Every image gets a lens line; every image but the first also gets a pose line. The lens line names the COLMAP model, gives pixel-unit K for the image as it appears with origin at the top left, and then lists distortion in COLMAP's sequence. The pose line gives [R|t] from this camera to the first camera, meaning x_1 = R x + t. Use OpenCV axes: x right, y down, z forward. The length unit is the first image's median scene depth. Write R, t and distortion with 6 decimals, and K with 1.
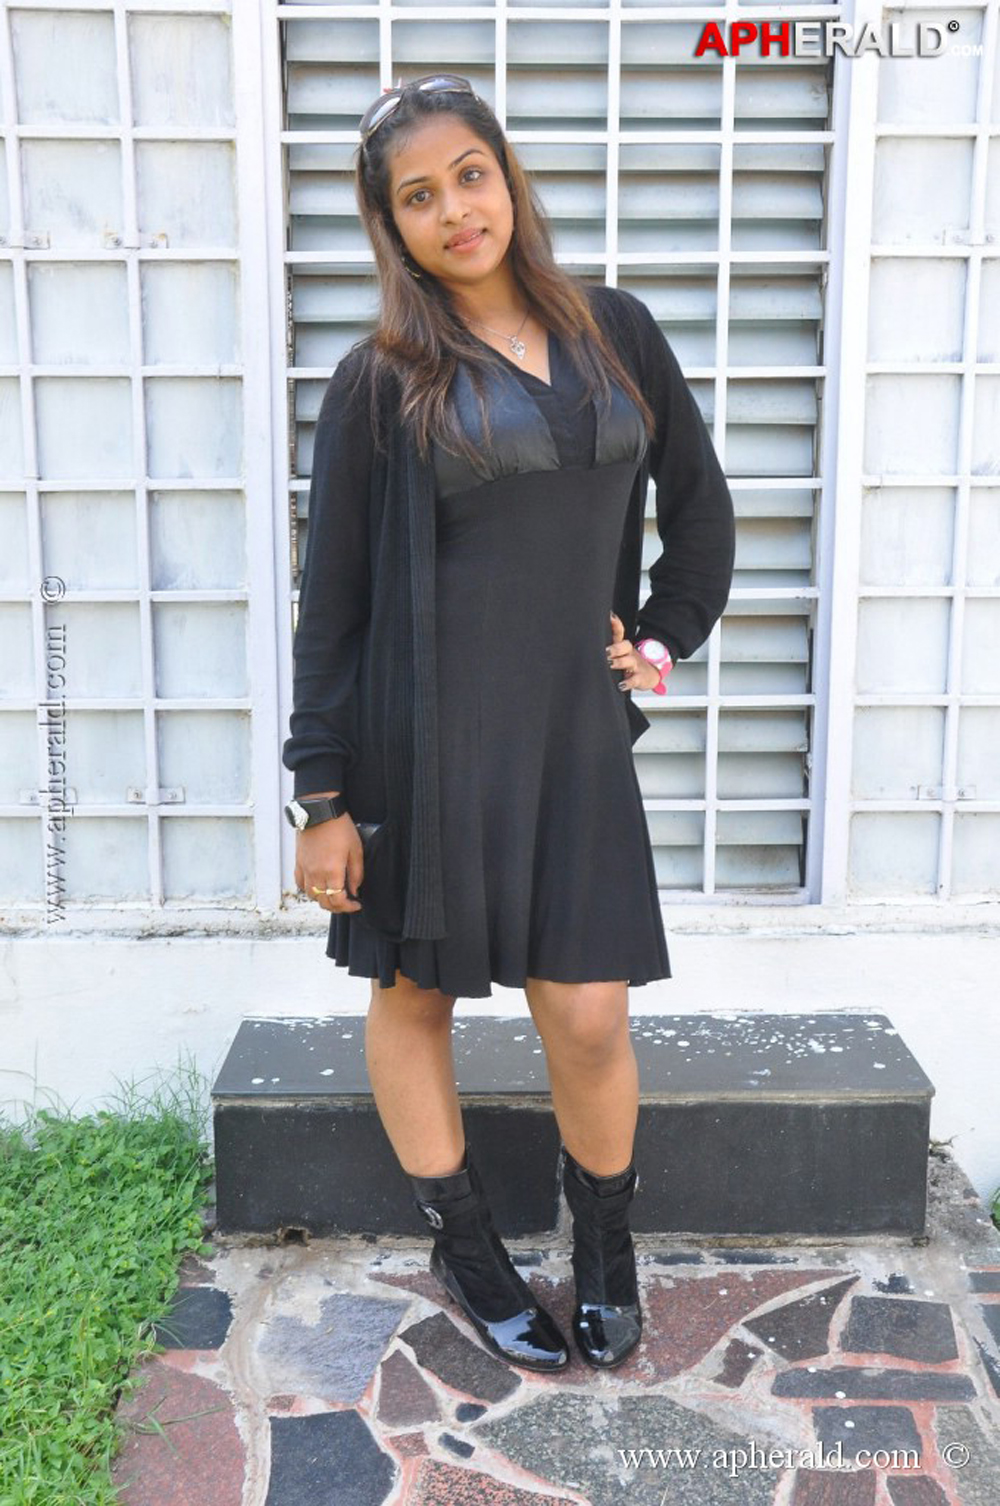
lens RADIAL K [[1522.7, 0, 511.6], [0, 1522.7, 776.6], [0, 0, 1]] dist [0.002384, 0.000000]
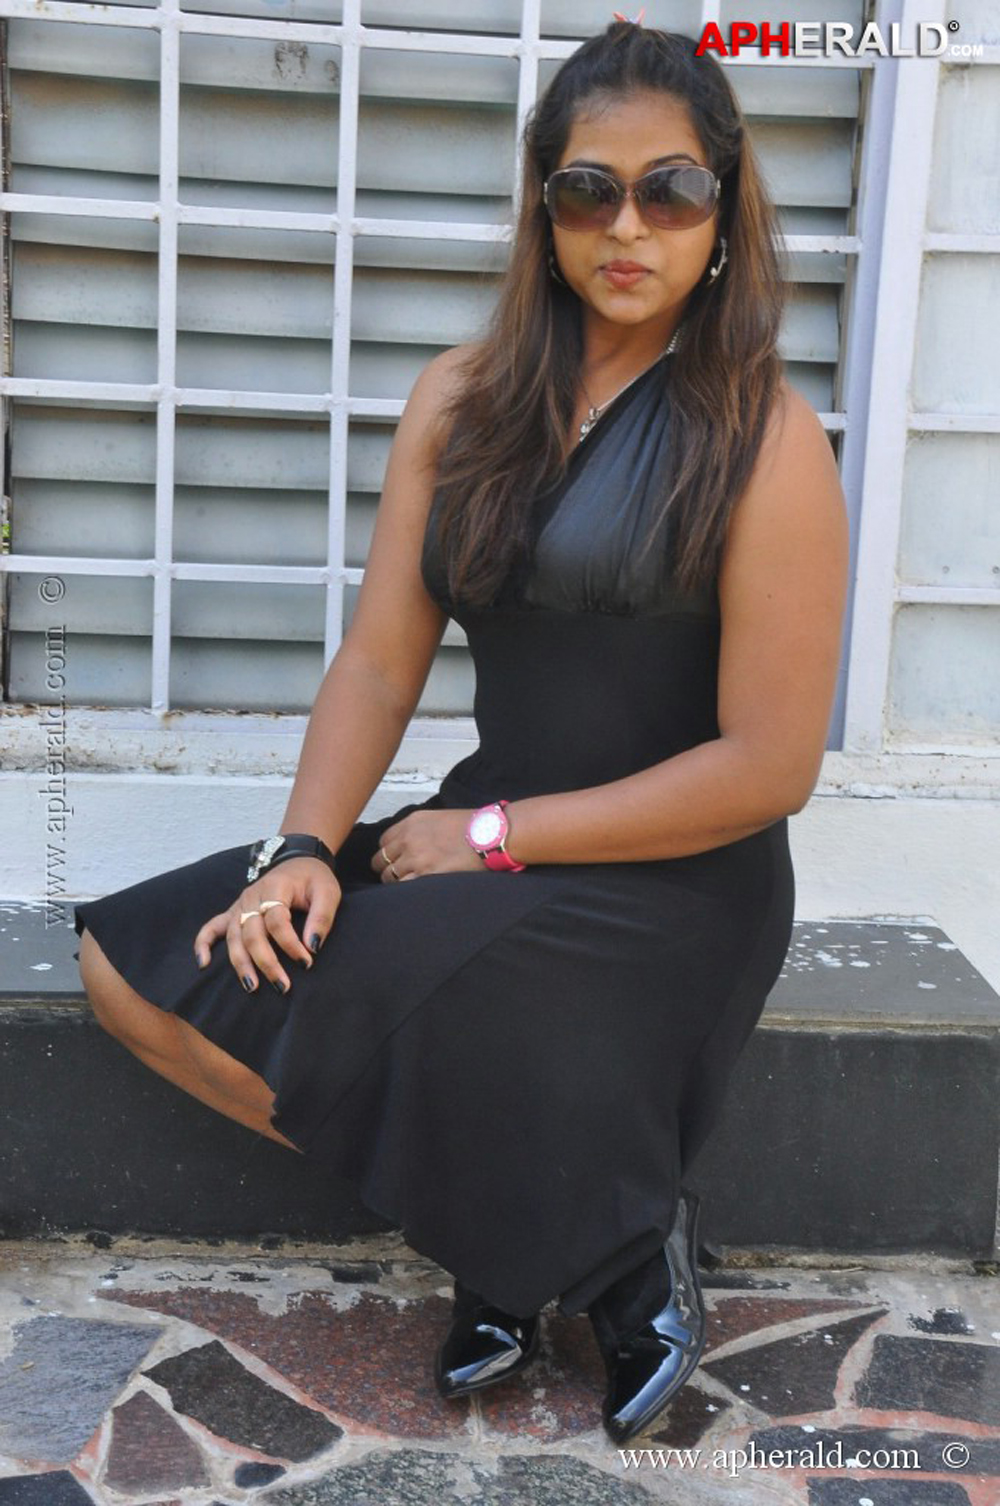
lens RADIAL K [[2559.1, 0, 506.9], [0, 2559.1, 766.4], [0, 0, 1]] dist [0.287053, 0.000000]
pose [[0.997066, 0.035191, 0.067973, -0.007135], [-0.035016, 0.999380, -0.003768, 0.104912], [-0.068063, 0.001376, 0.997680, -0.051962]]
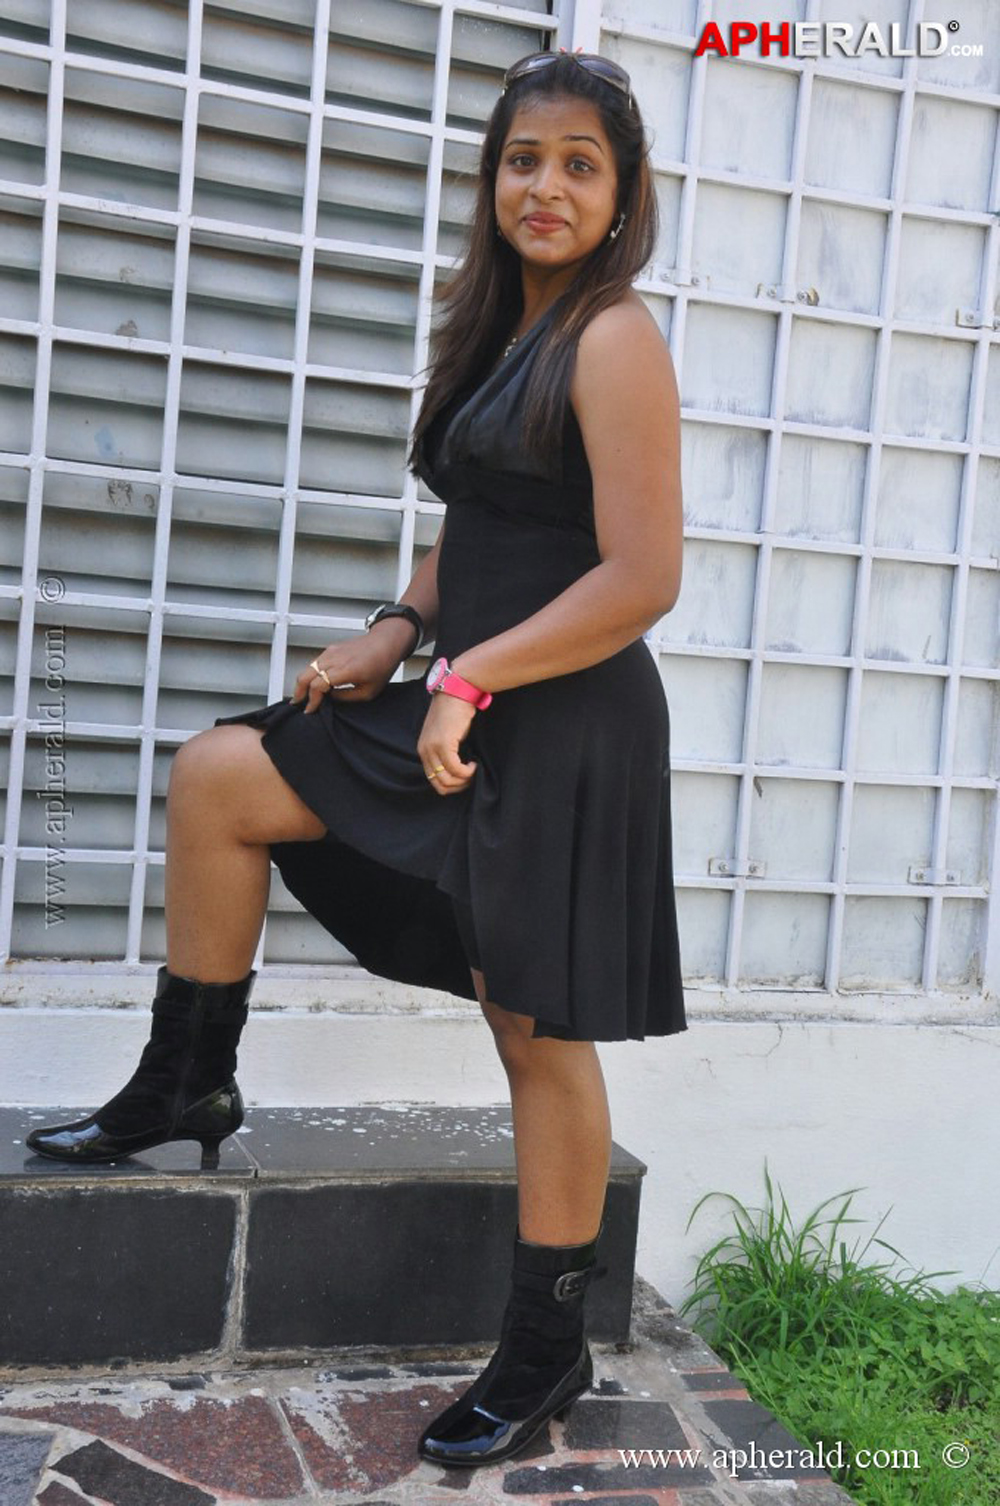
lens RADIAL K [[1983.7, 0, 508.7], [0, 1983.7, 782.7], [0, 0, 1]] dist [0.133773, 0.000000]
pose [[0.943785, 0.060497, 0.324976, -0.185674], [-0.021478, 0.992256, -0.122342, 0.115526], [-0.329861, 0.108485, 0.937775, -0.107560]]
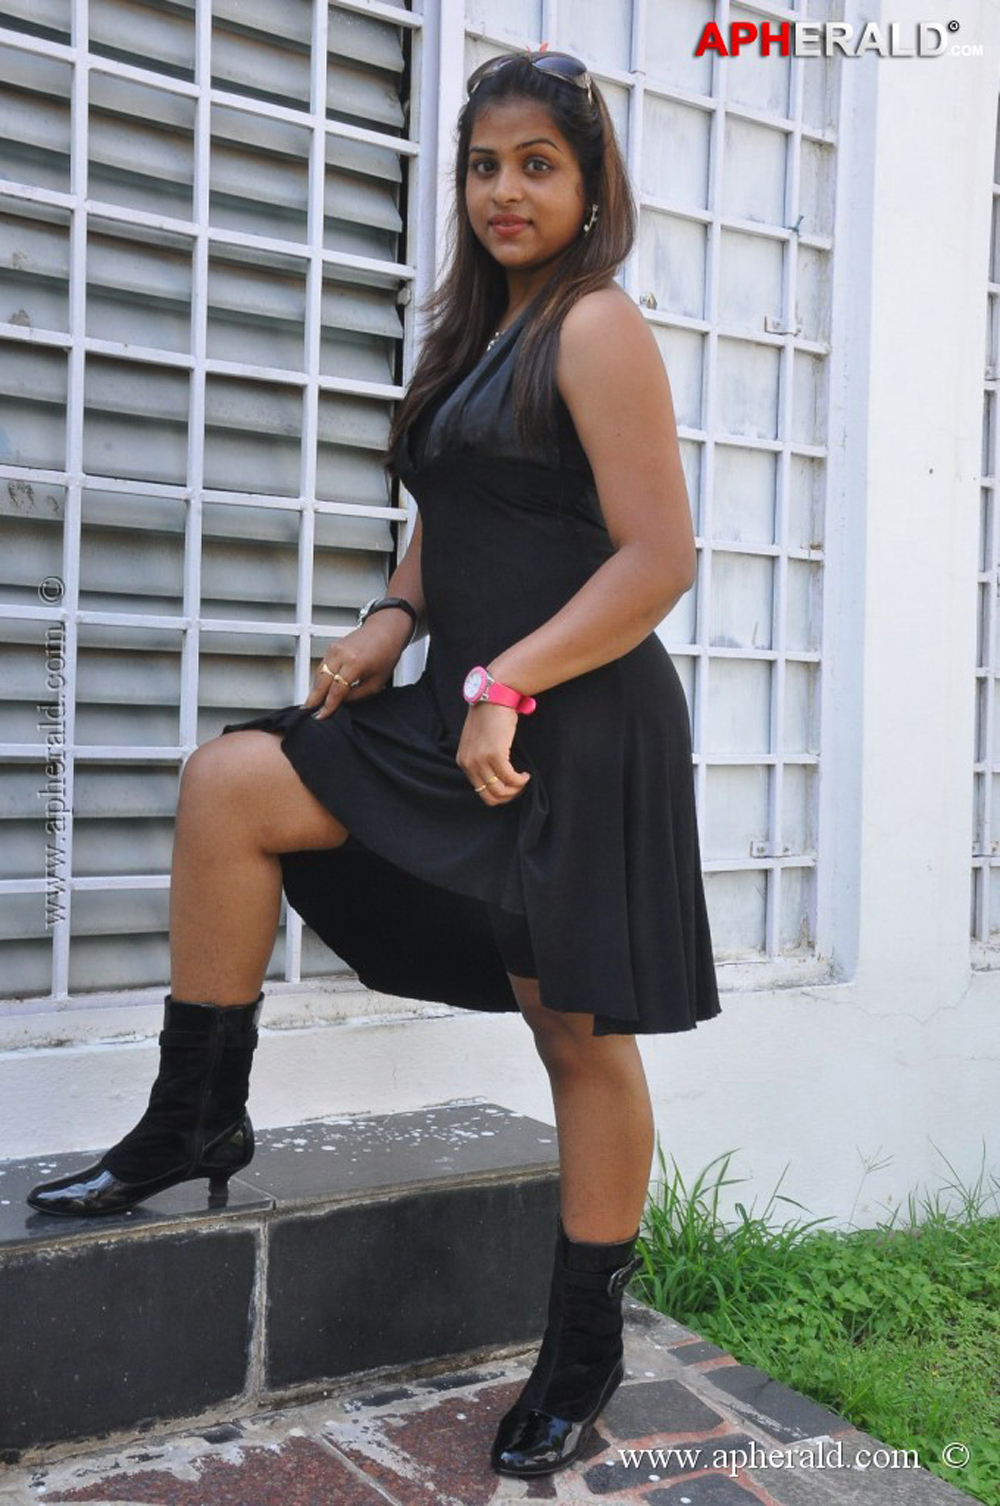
lens RADIAL K [[1904.9, 0, 515.6], [0, 1904.9, 769.6], [0, 0, 1]] dist [0.121206, 0.000000]
pose [[0.809819, 0.012655, 0.586544, -0.422420], [0.069825, 0.990582, -0.117776, 0.099834], [-0.582510, 0.136333, 0.801309, 0.066863]]
